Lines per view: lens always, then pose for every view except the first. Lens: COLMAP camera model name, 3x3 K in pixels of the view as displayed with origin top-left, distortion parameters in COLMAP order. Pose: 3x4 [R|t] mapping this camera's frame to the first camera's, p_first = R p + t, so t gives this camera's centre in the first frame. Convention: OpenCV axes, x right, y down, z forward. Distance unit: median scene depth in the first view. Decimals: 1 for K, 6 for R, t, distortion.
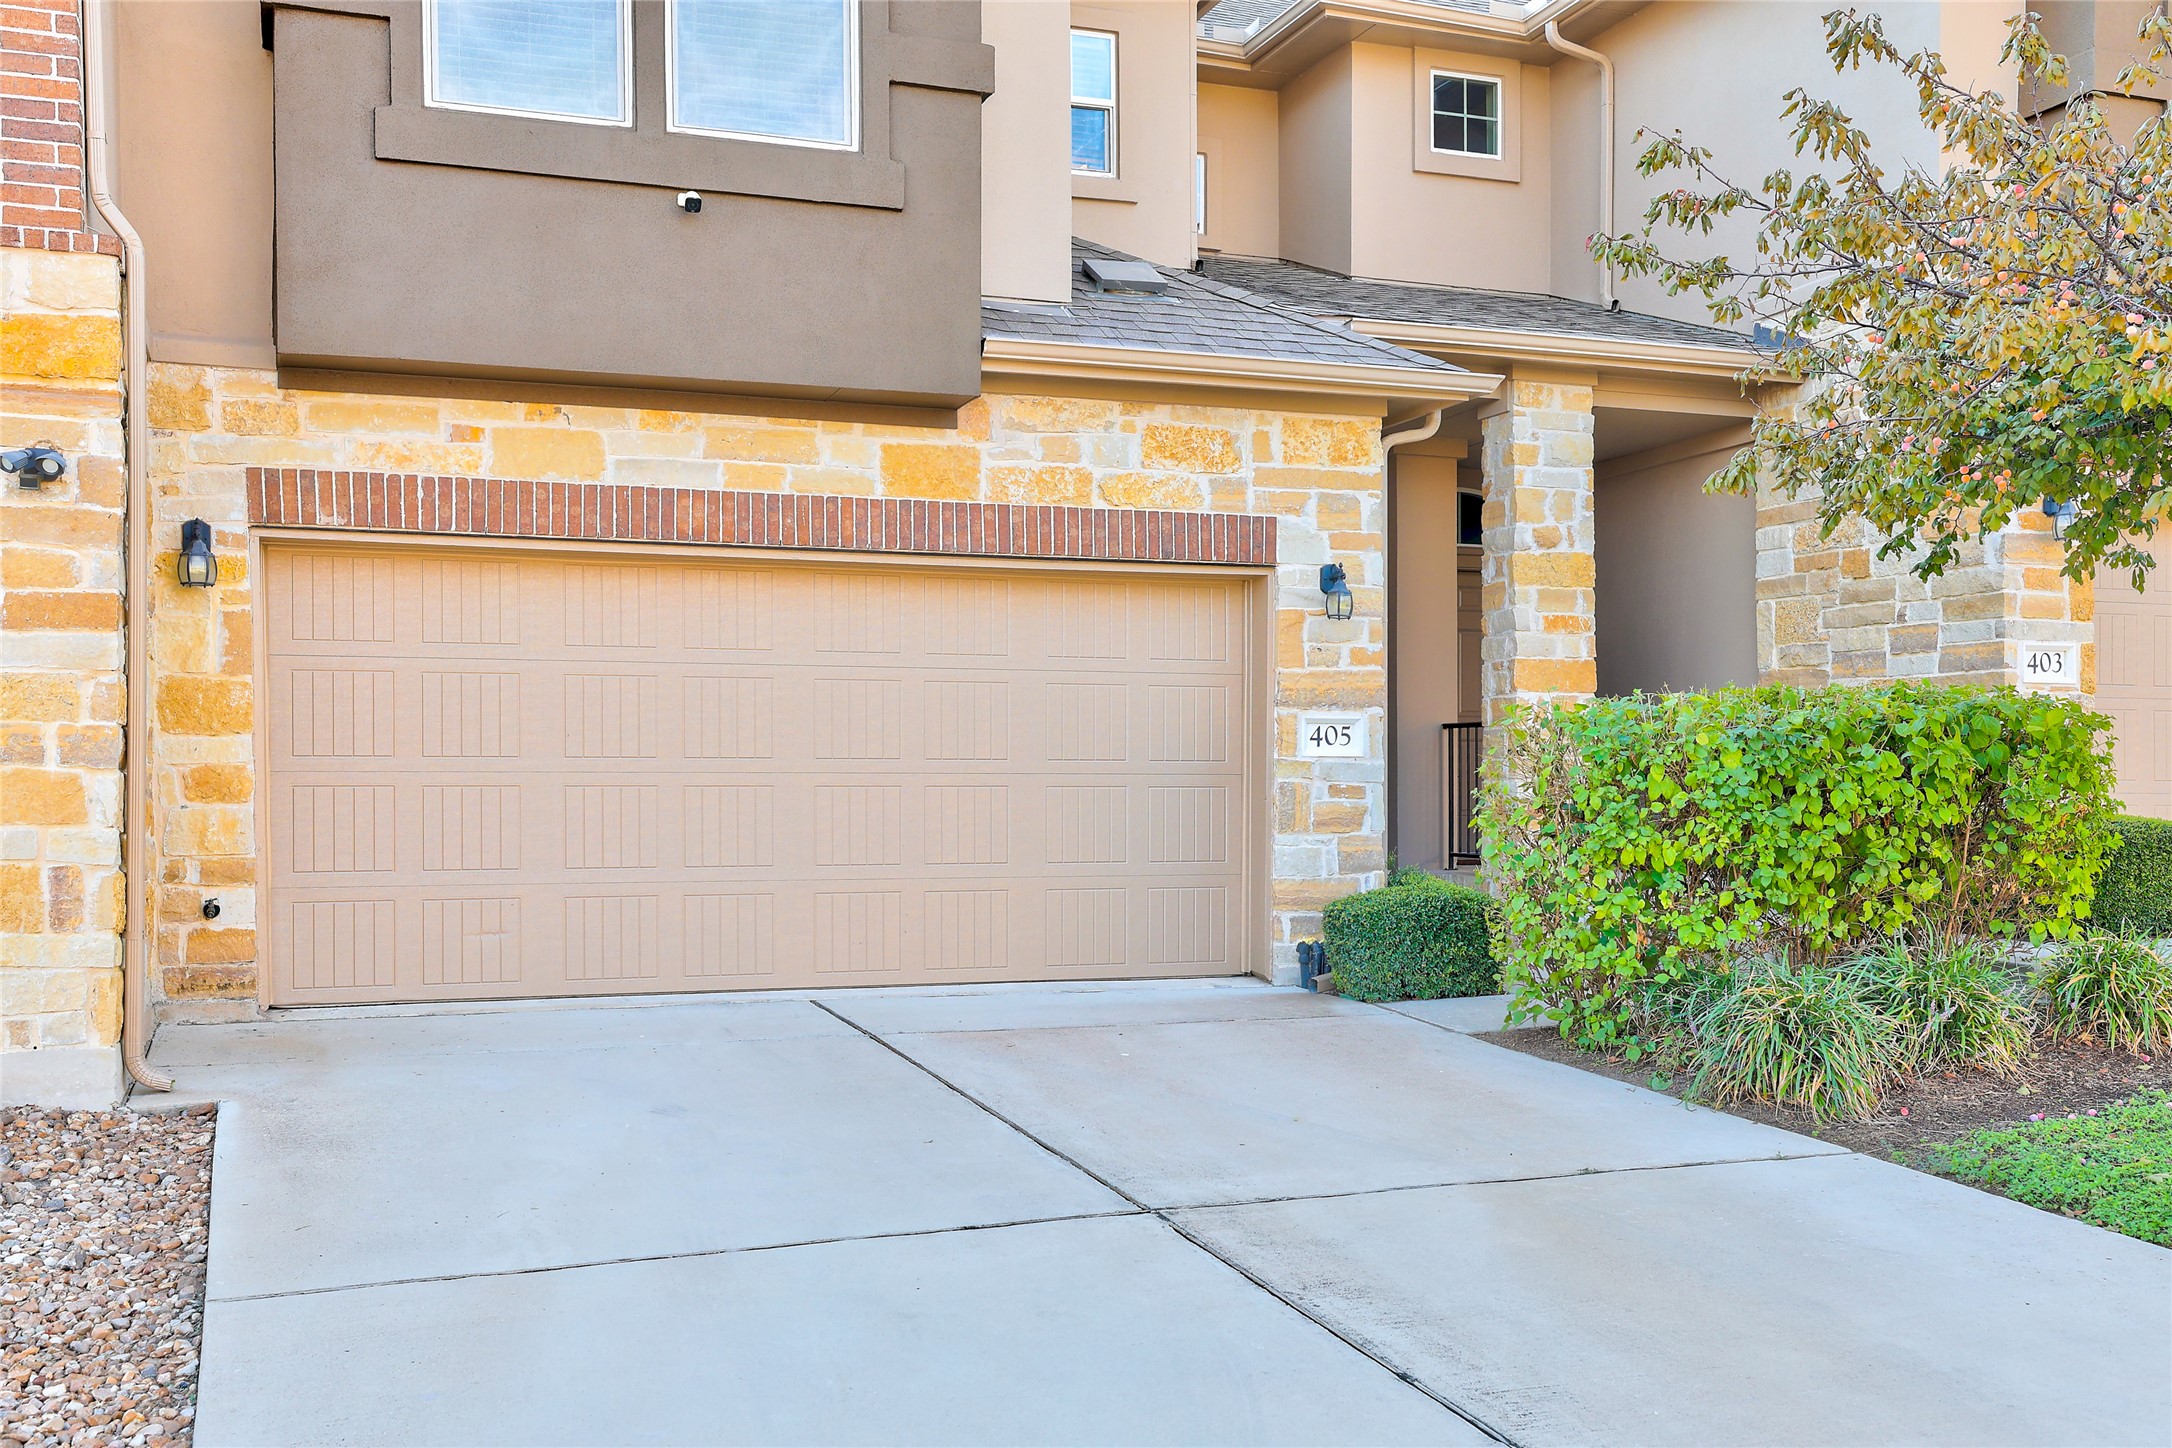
lens RADIAL K [[2090.2, 0, 1086.0], [0, 2090.2, 724.0], [0, 0, 1]] dist [-0.044172, 0.018461]
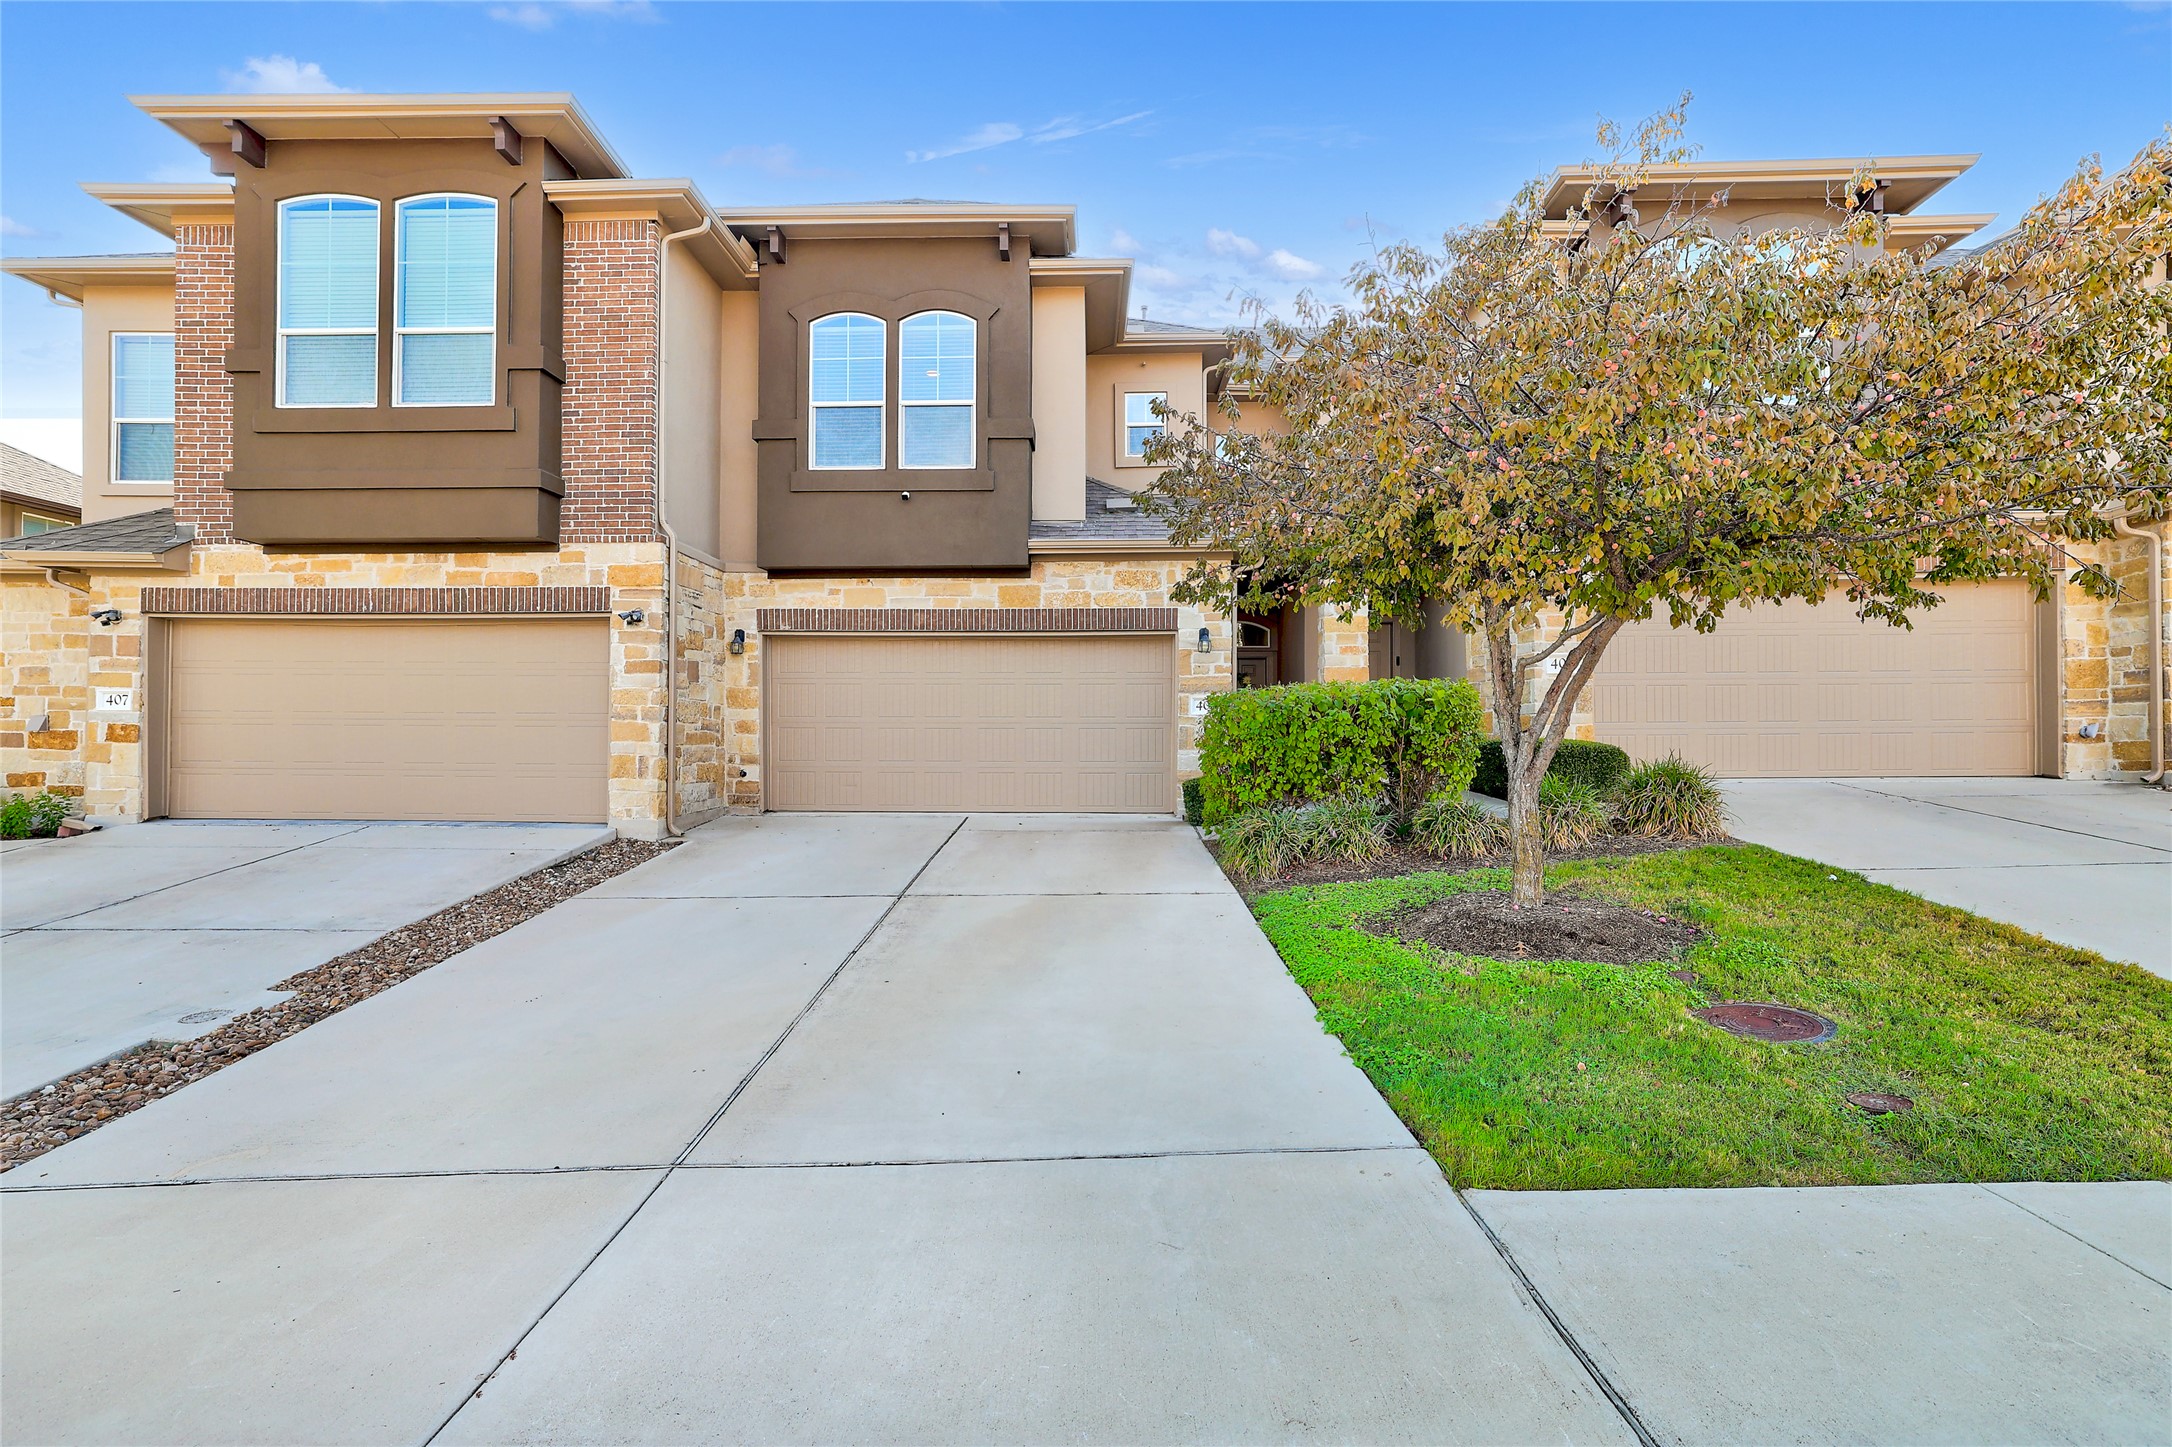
lens RADIAL K [[1017.6, 0, 1071.5], [0, 1017.6, 680.5], [0, 0, 1]] dist [-0.047806, 0.020211]
pose [[0.926881, -0.016666, -0.374985, 0.449631], [0.010563, 0.999776, -0.018325, -0.002850], [0.375207, 0.013024, 0.926850, -0.060620]]
